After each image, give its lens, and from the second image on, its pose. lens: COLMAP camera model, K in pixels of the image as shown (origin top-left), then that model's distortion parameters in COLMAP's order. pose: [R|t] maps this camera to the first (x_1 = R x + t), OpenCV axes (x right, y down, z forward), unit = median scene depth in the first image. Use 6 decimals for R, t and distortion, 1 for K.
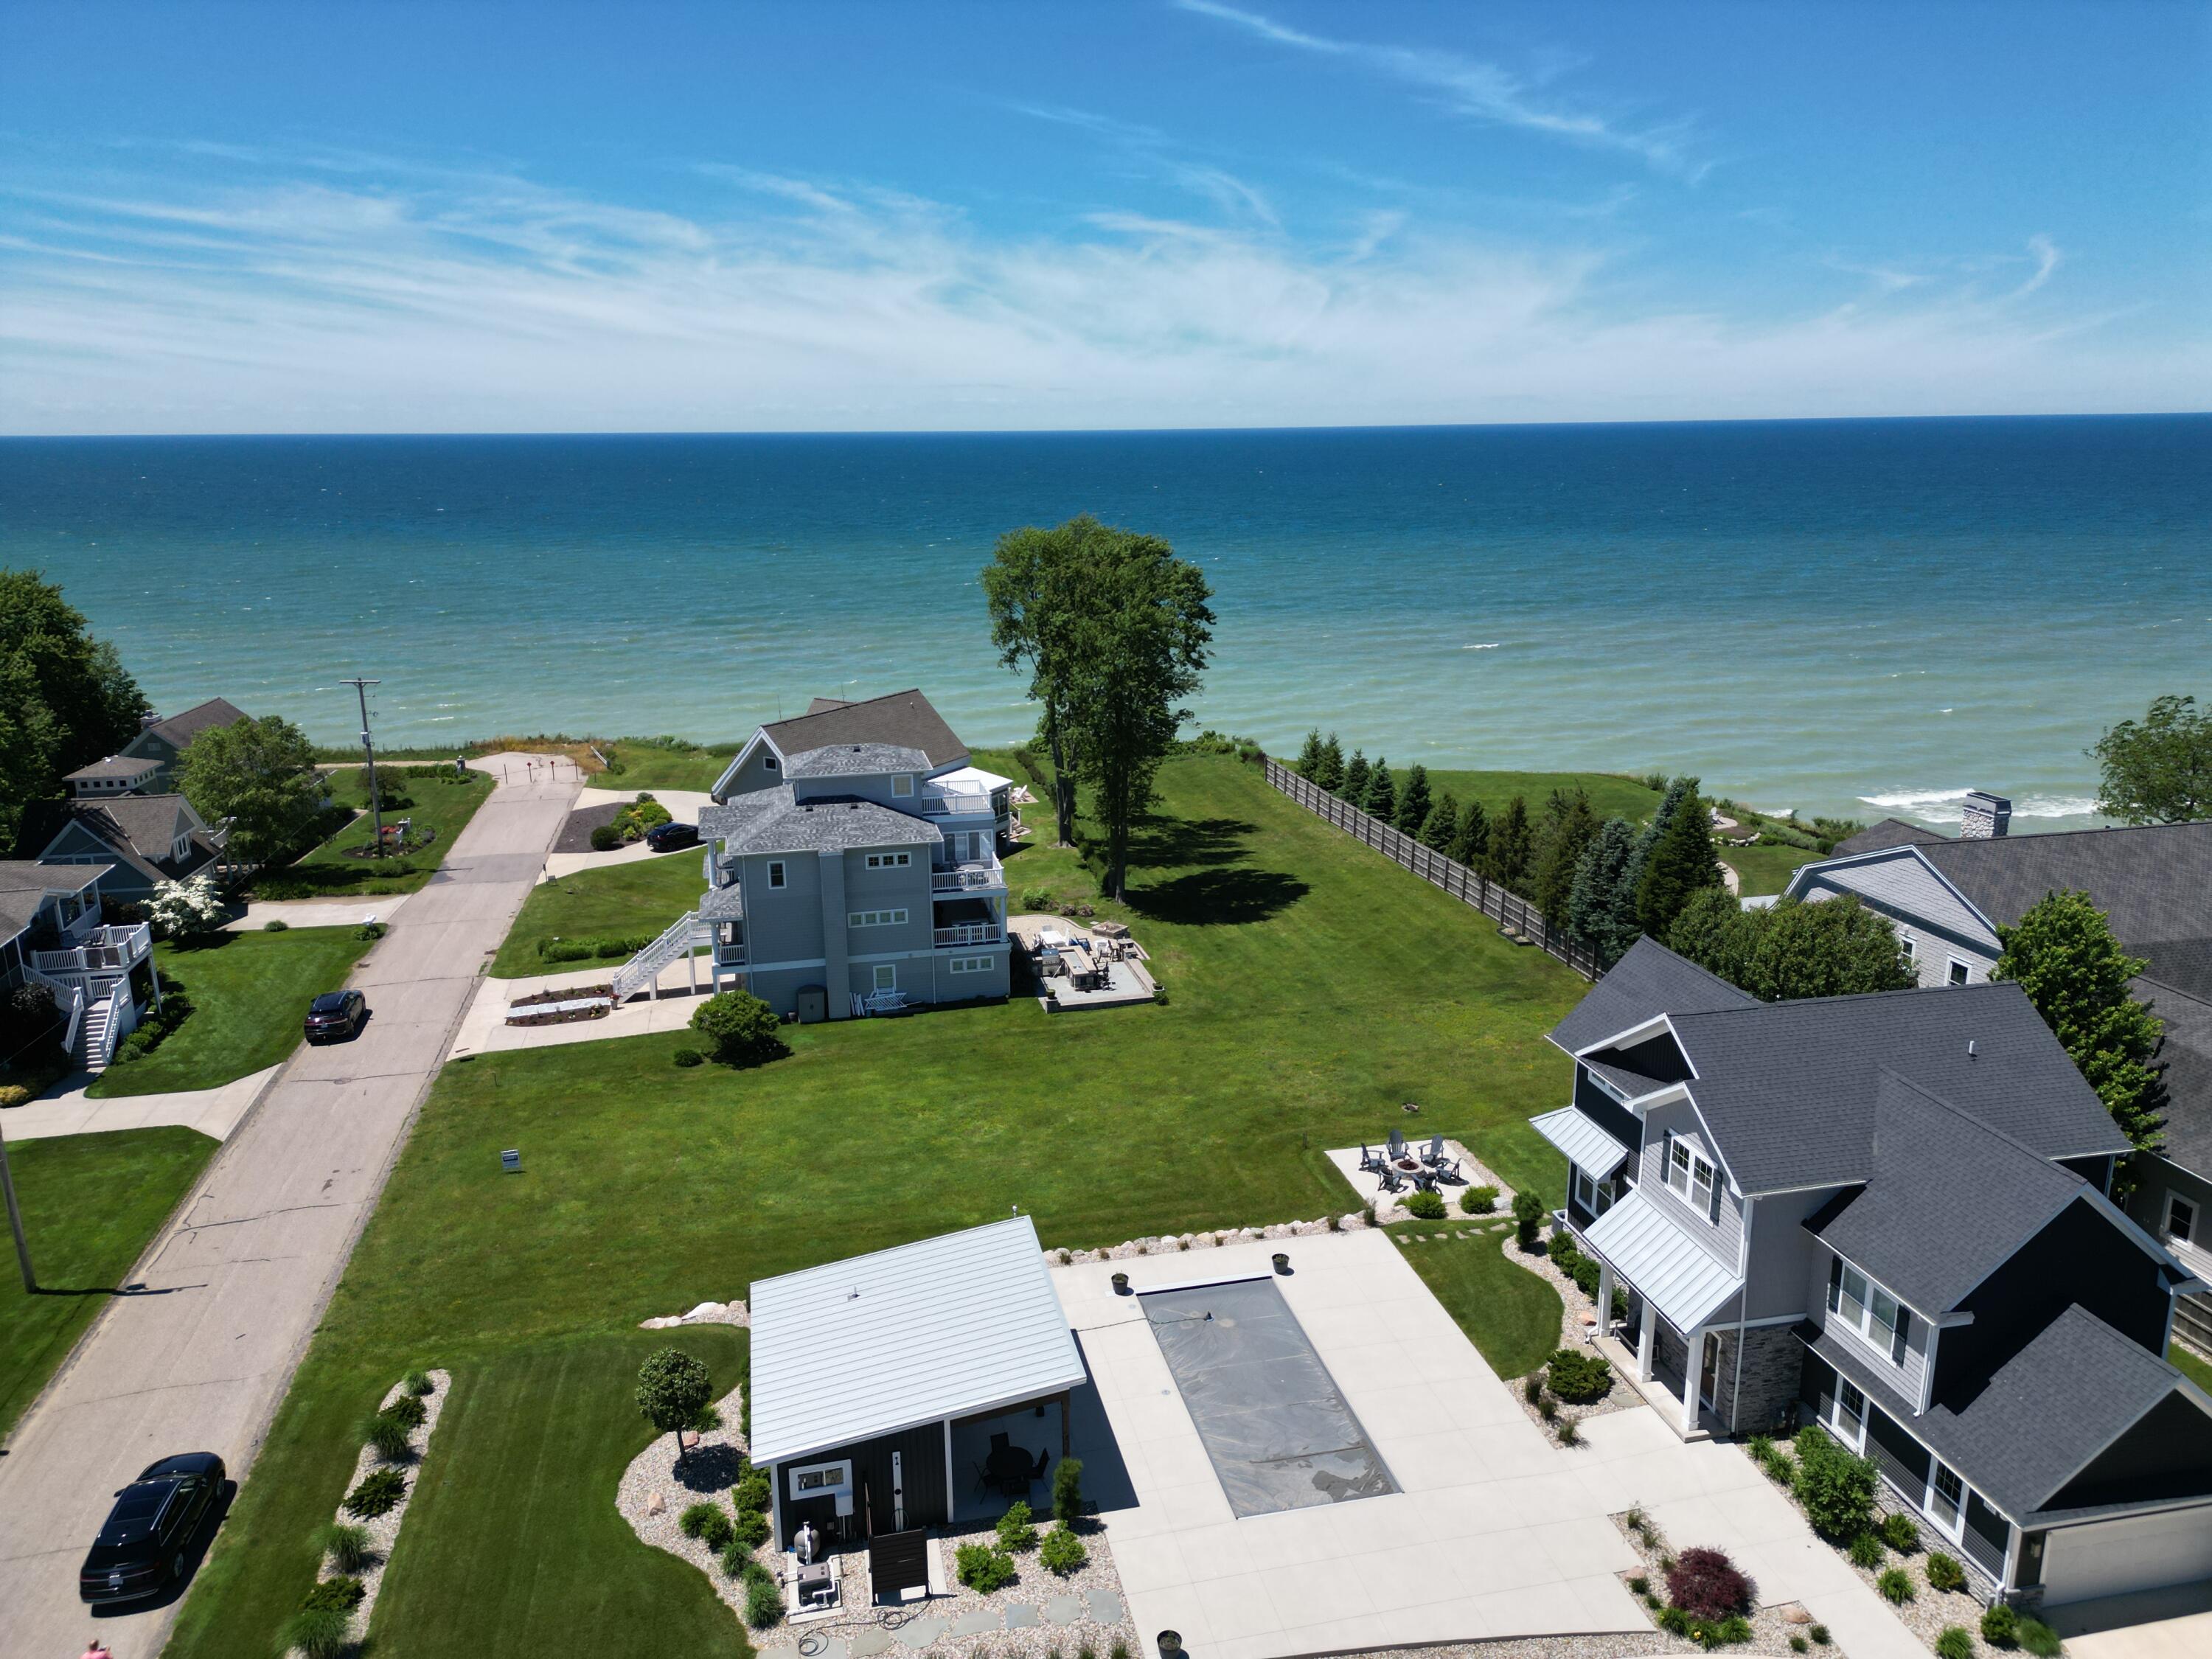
lens RADIAL K [[1530.9, 0, 1096.3], [0, 1530.9, 820.6], [0, 0, 1]] dist [0.091351, -0.078442]
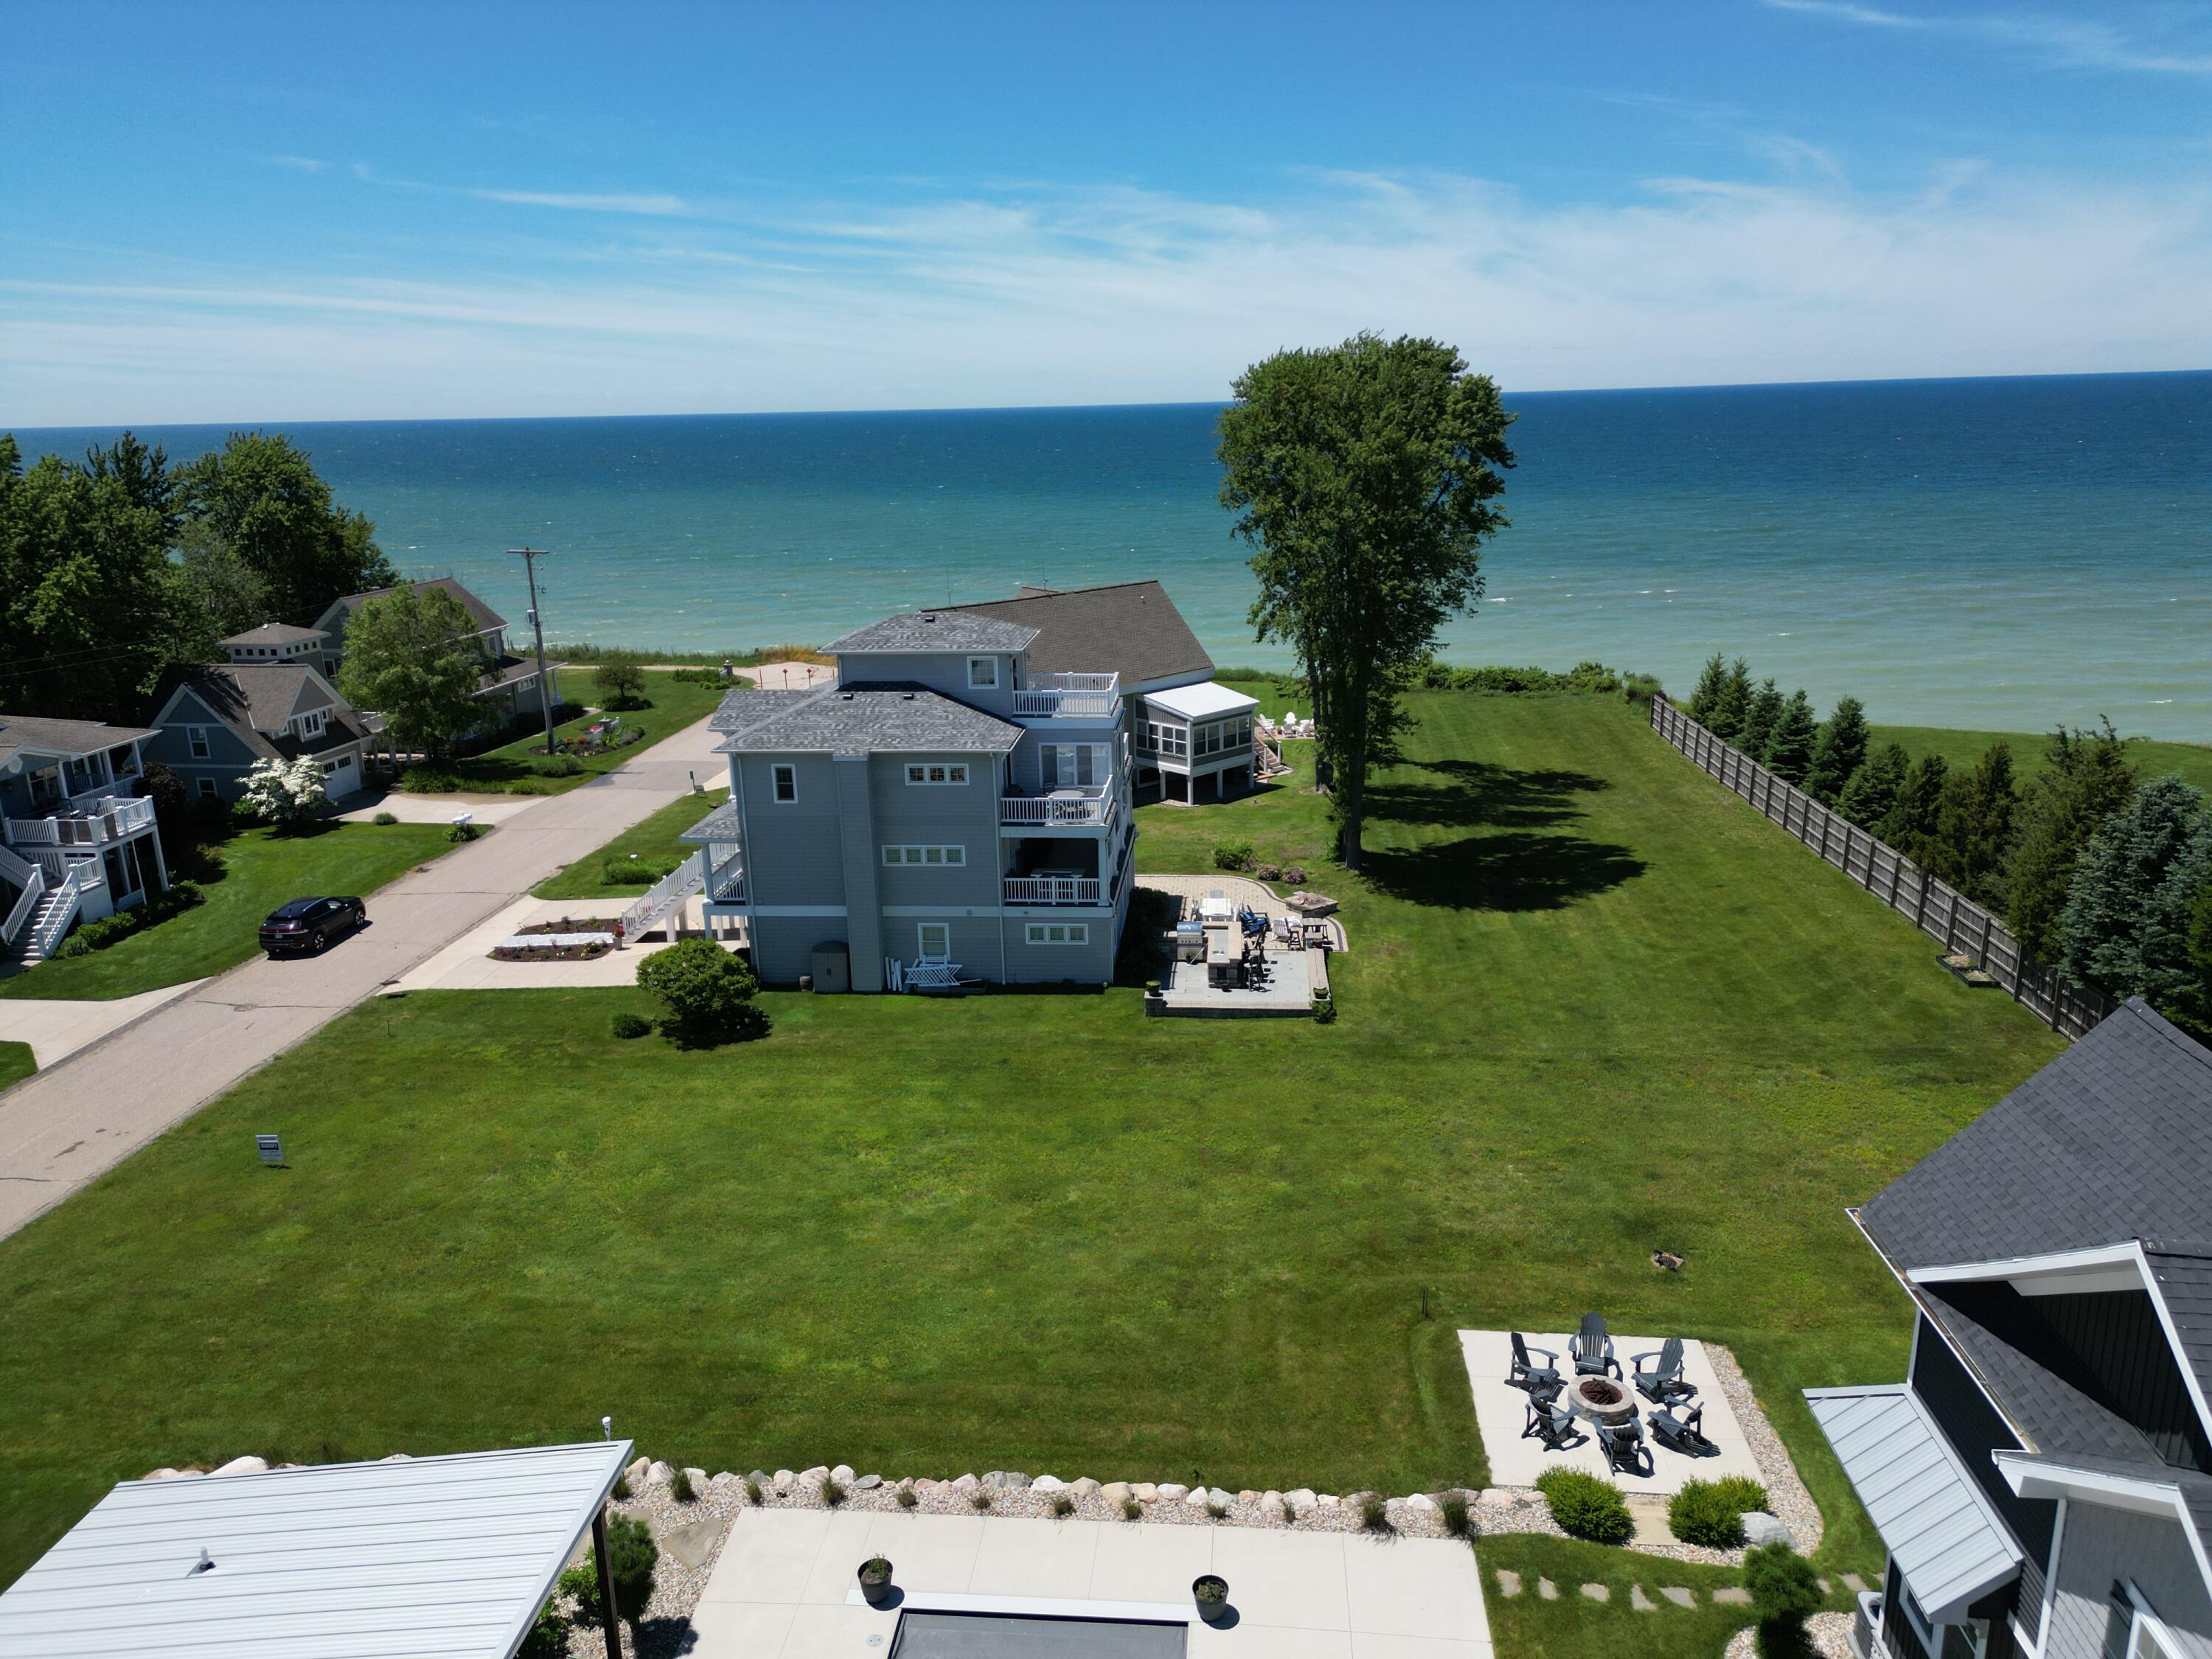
lens RADIAL K [[1529.4, 0, 1106.0], [0, 1529.4, 829.5], [0, 0, 1]] dist [0.077934, -0.082337]
pose [[0.951326, 0.069440, -0.300262, 0.140208], [-0.061665, 0.997472, 0.035305, 0.020830], [0.301955, -0.015071, 0.953203, 0.344137]]
